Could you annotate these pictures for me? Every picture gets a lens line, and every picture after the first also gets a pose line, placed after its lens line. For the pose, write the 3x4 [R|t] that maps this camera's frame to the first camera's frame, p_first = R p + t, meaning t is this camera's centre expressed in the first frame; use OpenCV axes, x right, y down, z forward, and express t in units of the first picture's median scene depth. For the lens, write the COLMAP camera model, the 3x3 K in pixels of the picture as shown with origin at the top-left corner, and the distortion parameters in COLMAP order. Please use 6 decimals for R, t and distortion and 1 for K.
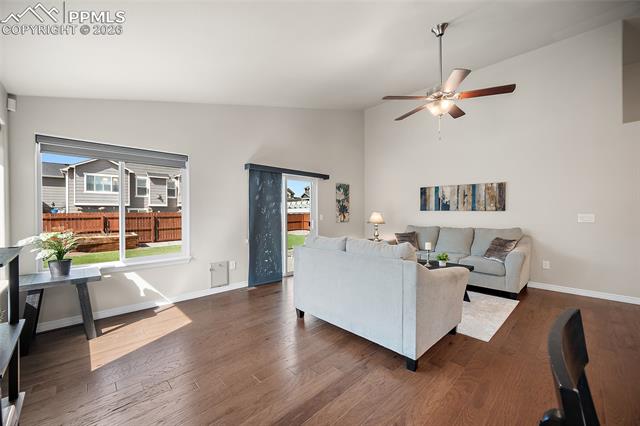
lens RADIAL K [[250.7, 0, 319.4], [0, 250.7, 215.3], [0, 0, 1]] dist [-0.003073, 0.000162]
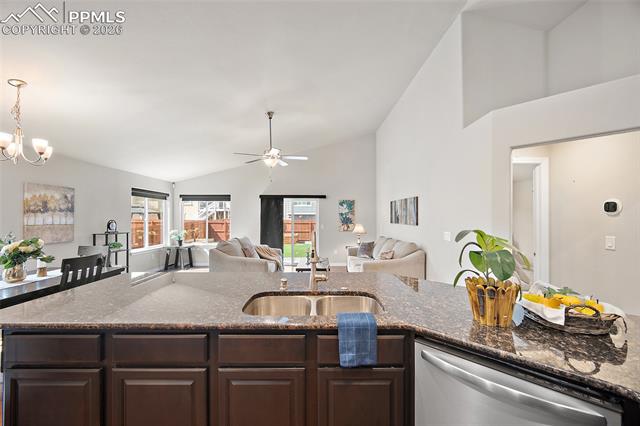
lens RADIAL K [[250.7, 0, 318.0], [0, 250.7, 218.6], [0, 0, 1]] dist [-0.003073, 0.000162]
pose [[0.727815, 0.002366, -0.685769, 0.993837], [-0.010888, 0.999908, -0.008105, -0.027956], [0.685687, 0.013365, 0.727774, 0.012996]]
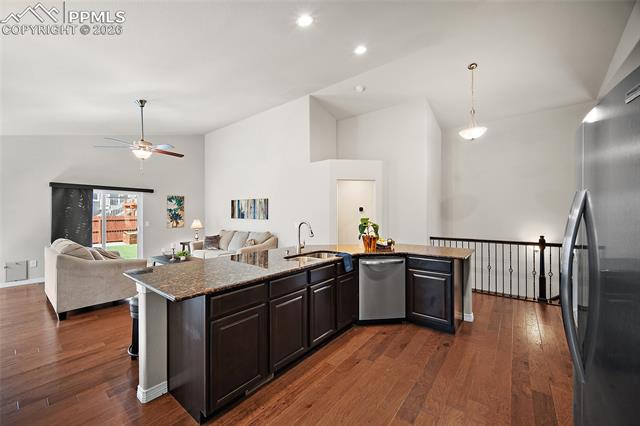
lens RADIAL K [[250.7, 0, 317.9], [0, 250.7, 213.1], [0, 0, 1]] dist [-0.003073, 0.000162]
pose [[0.990125, 0.001433, 0.140178, 0.720989], [0.001343, 0.999805, -0.019705, -0.021427], [-0.140179, 0.019699, 0.989930, -0.350892]]
